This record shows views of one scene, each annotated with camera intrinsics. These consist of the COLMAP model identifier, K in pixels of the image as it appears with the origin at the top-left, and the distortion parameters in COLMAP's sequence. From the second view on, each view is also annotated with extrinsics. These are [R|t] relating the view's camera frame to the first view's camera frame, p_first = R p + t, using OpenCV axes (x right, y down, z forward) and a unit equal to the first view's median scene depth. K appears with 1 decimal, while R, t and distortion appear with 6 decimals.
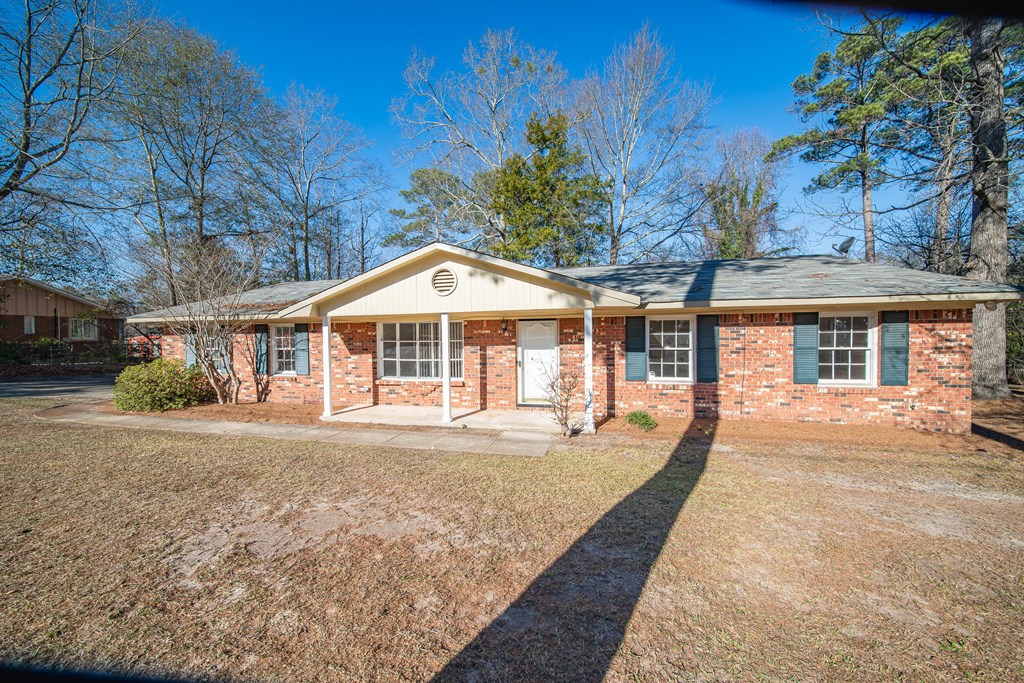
lens RADIAL K [[341.4, 0, 511.6], [0, 341.4, 336.2], [0, 0, 1]] dist [0.000240, -0.000023]
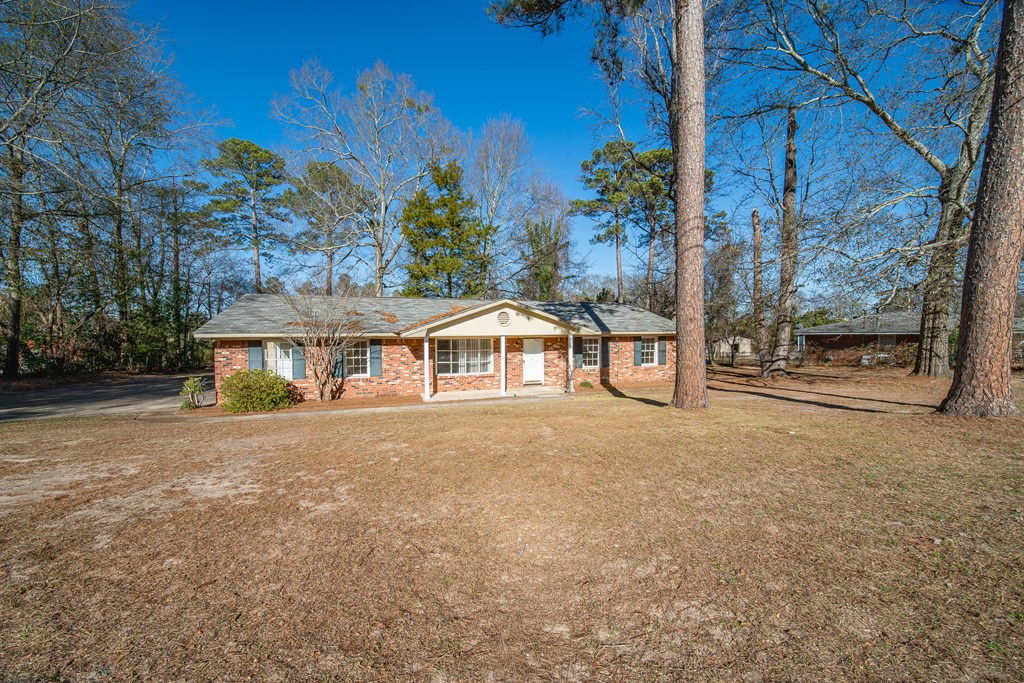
lens RADIAL K [[341.4, 0, 511.6], [0, 341.4, 336.2], [0, 0, 1]] dist [0.000240, -0.000023]
pose [[0.862925, 0.004039, 0.505316, -1.024325], [-0.001072, 0.999980, -0.006163, -0.048828], [-0.505331, 0.004777, 0.862912, -0.574197]]
